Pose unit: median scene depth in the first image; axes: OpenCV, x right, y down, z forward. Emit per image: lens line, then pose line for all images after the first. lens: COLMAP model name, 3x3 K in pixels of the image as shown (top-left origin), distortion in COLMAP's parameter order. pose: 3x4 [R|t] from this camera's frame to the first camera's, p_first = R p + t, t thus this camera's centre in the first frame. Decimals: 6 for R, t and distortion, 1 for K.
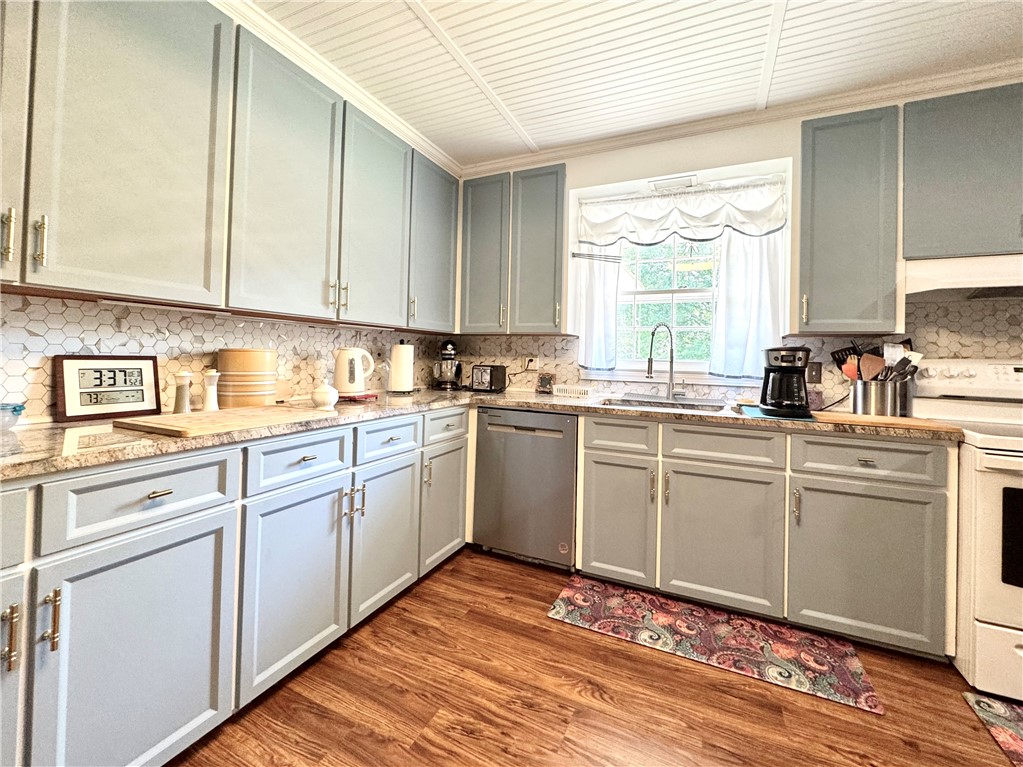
lens RADIAL K [[421.2, 0, 509.4], [0, 421.2, 371.8], [0, 0, 1]] dist [-0.001982, 0.000395]
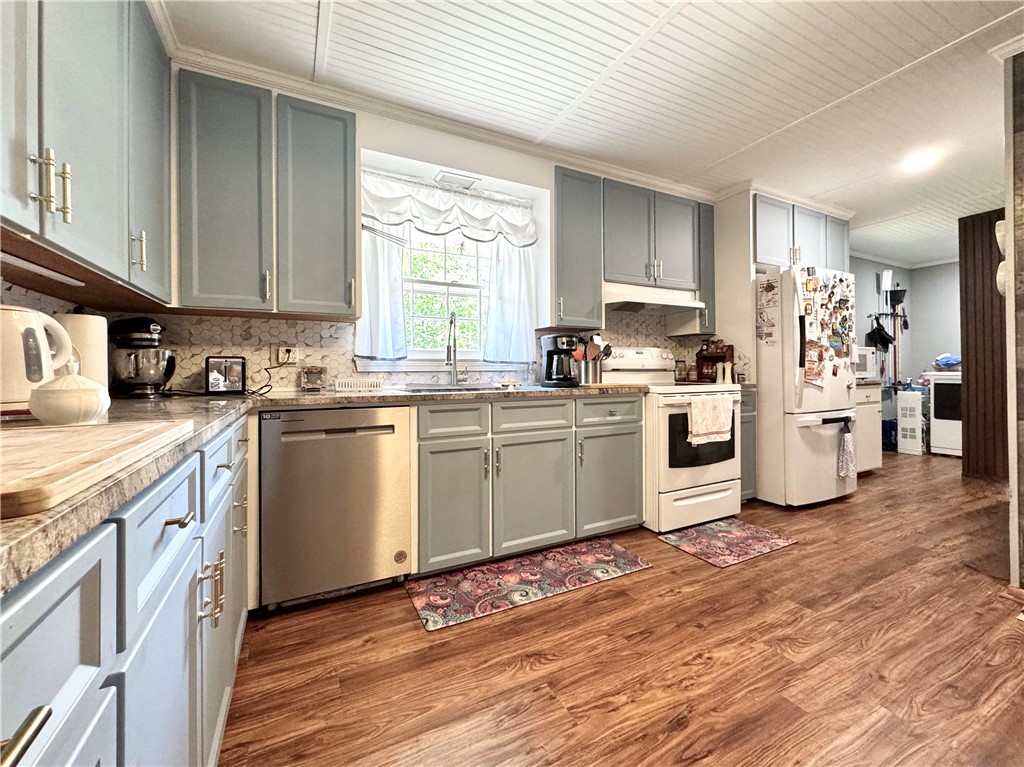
lens RADIAL K [[407.7, 0, 510.0], [0, 407.7, 383.4], [0, 0, 1]] dist [-0.000240, -0.000022]
pose [[0.627753, -0.053716, 0.776557, -0.417192], [0.044626, 0.998459, 0.032991, 0.039660], [-0.777132, 0.013945, 0.629183, 0.308340]]
